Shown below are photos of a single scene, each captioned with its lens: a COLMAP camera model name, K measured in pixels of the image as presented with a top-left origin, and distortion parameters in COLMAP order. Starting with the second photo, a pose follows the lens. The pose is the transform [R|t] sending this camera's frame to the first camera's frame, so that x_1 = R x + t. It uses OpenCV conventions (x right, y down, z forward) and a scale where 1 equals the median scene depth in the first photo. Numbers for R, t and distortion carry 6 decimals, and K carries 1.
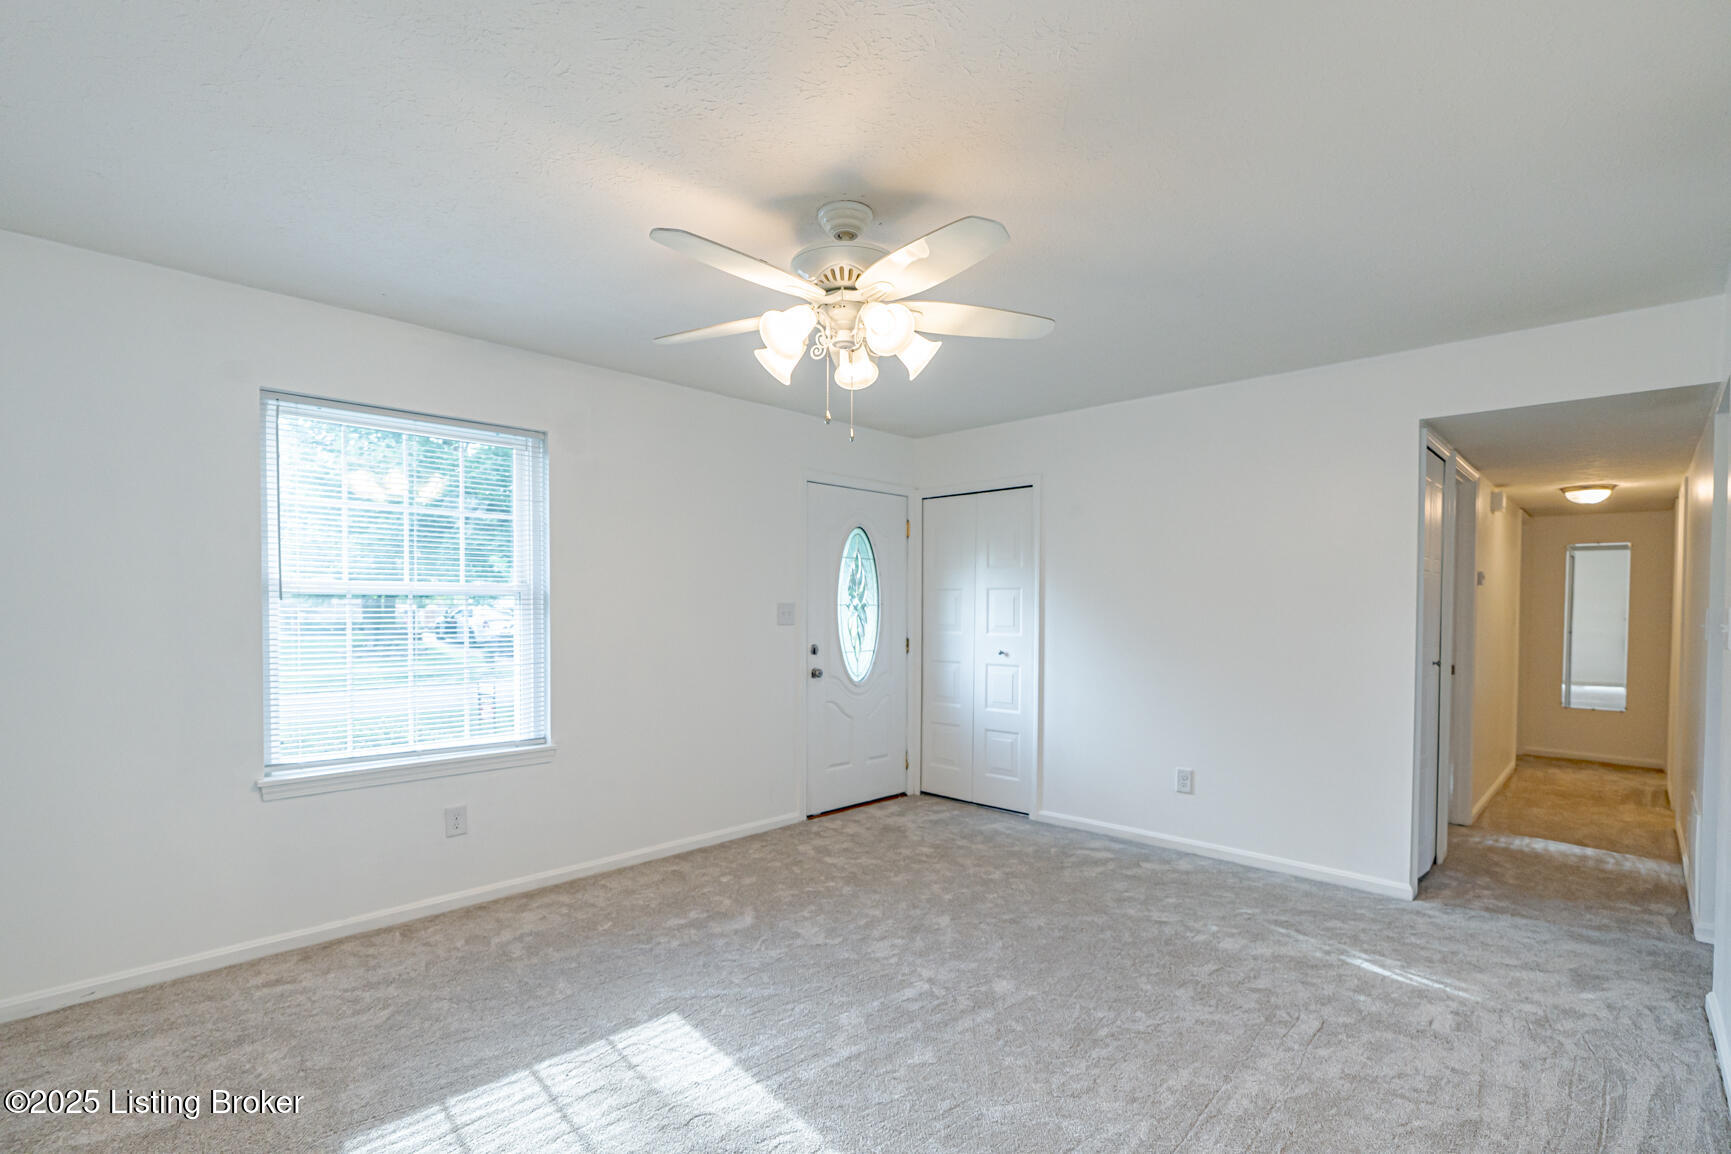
lens RADIAL K [[791.6, 0, 860.5], [0, 791.6, 631.0], [0, 0, 1]] dist [-0.016316, 0.000078]
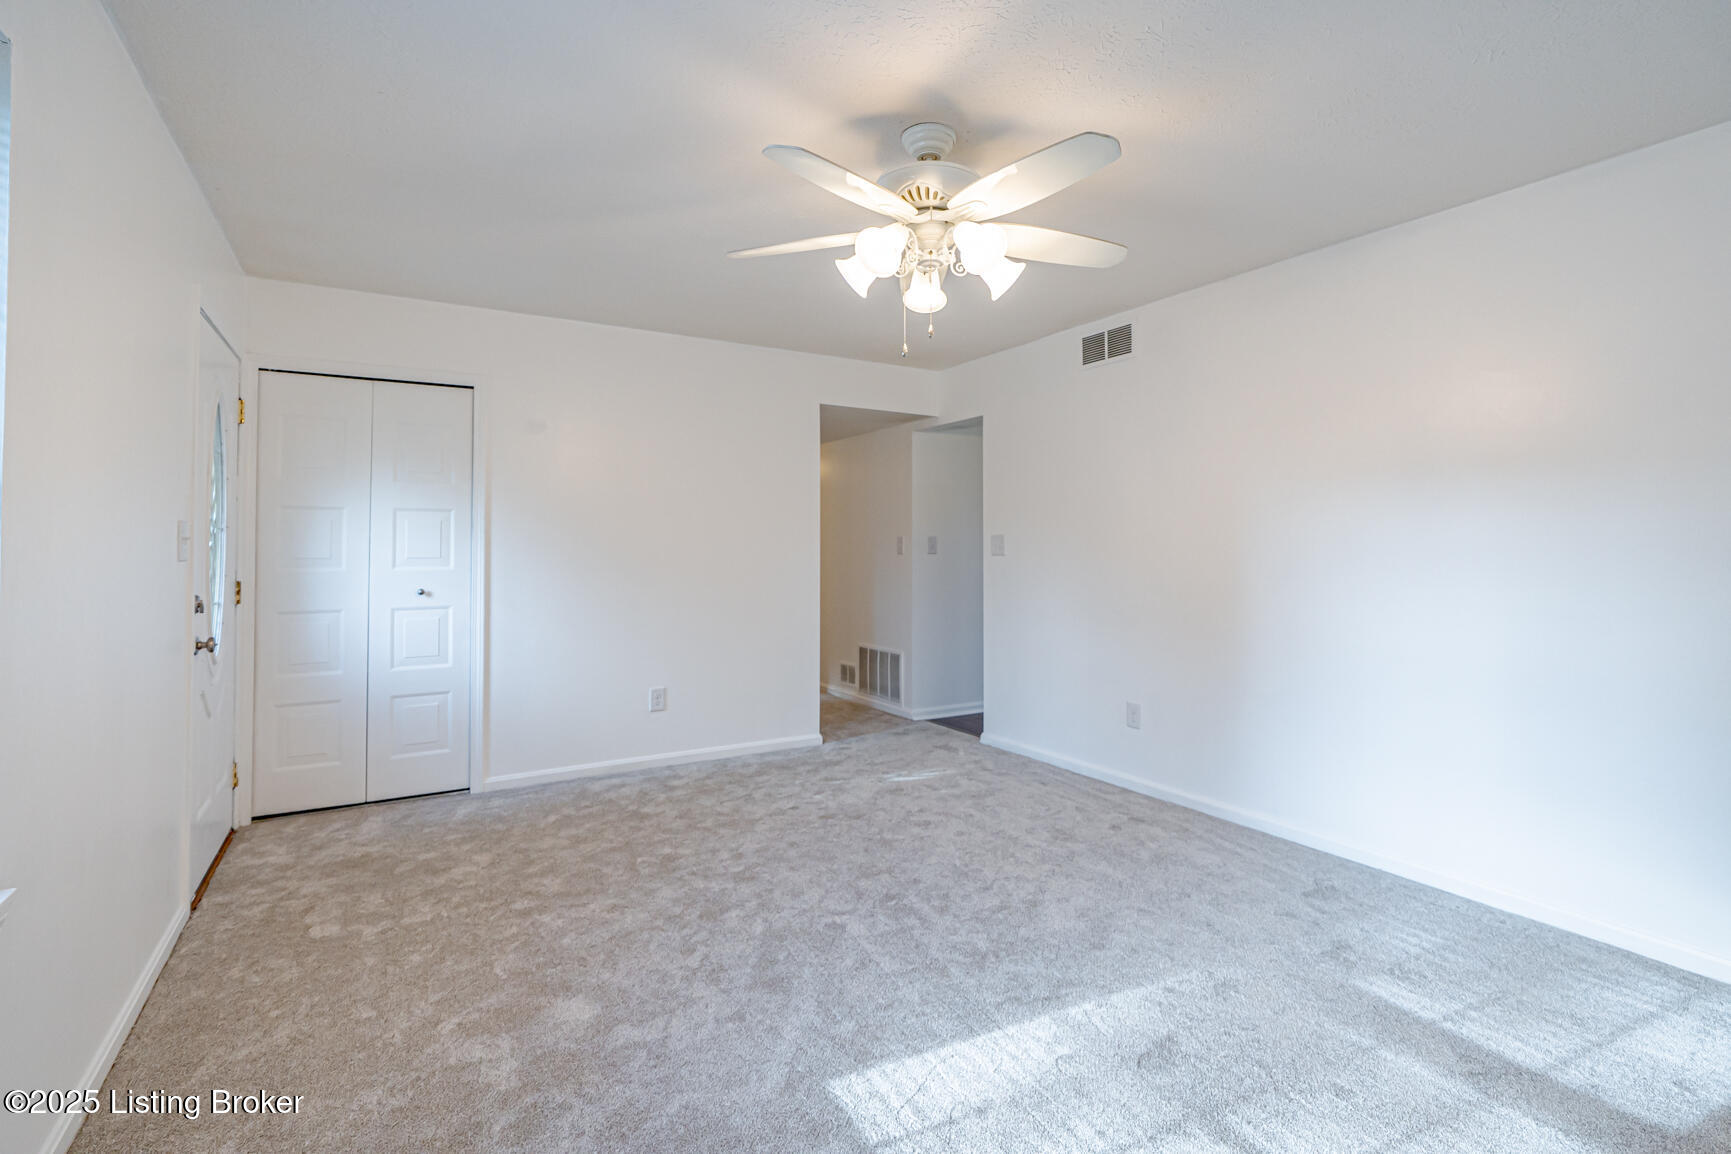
lens RADIAL K [[800.6, 0, 864.7], [0, 800.6, 550.5], [0, 0, 1]] dist [-0.019393, 0.007829]
pose [[0.256777, -0.008432, 0.966434, -0.551795], [0.025398, 0.999675, 0.001974, -0.004752], [-0.966137, 0.024038, 0.256907, 0.453625]]
